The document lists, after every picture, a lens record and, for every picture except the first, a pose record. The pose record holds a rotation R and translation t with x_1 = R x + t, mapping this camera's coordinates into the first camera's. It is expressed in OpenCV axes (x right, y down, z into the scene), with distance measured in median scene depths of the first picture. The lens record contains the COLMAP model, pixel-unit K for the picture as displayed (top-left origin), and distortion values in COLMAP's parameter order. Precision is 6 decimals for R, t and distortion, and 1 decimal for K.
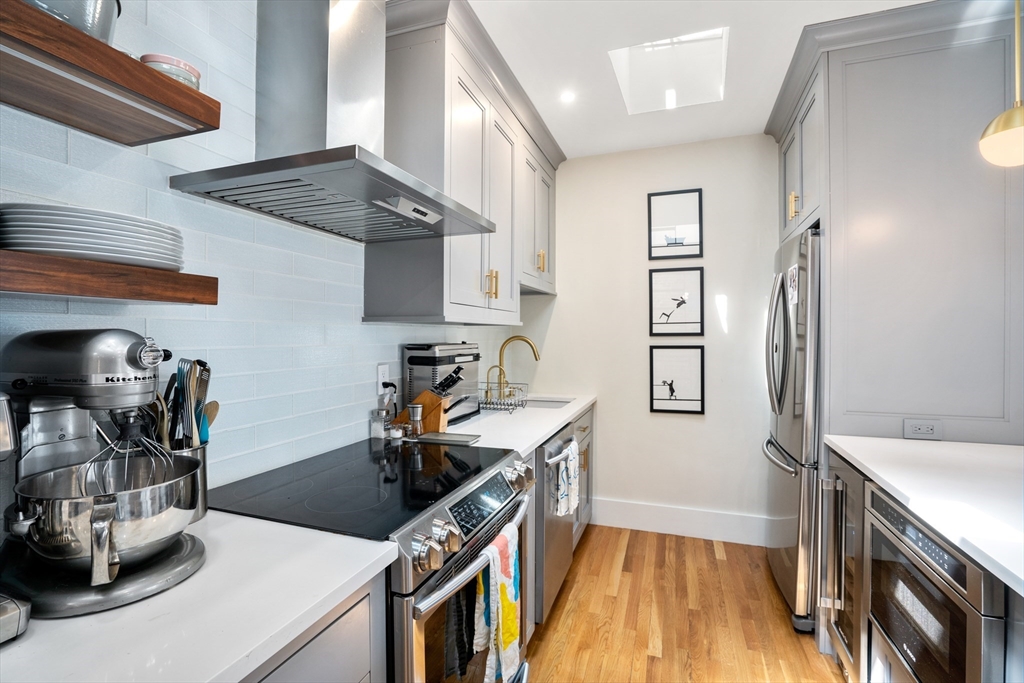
lens RADIAL K [[487.0, 0, 515.7], [0, 487.0, 341.9], [0, 0, 1]] dist [-0.046306, 0.017494]
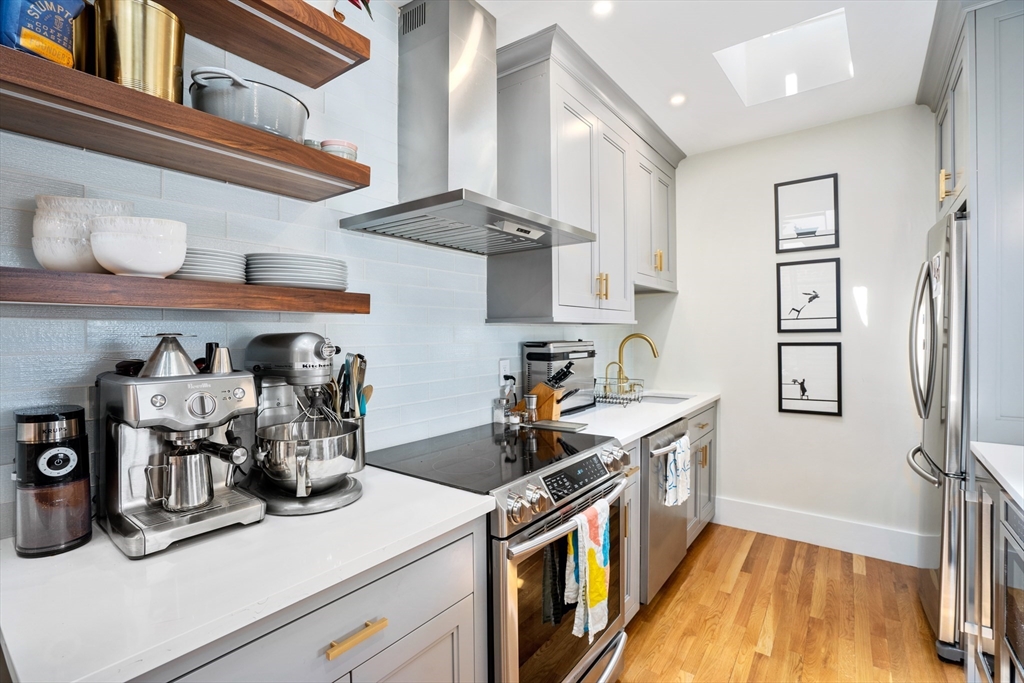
lens RADIAL K [[487.0, 0, 508.1], [0, 487.0, 344.4], [0, 0, 1]] dist [-0.046306, 0.017494]
pose [[0.954228, -0.002066, -0.299074, 0.083734], [0.005008, 0.999946, 0.009069, -0.000024], [0.299039, -0.010151, 0.954187, -0.102983]]
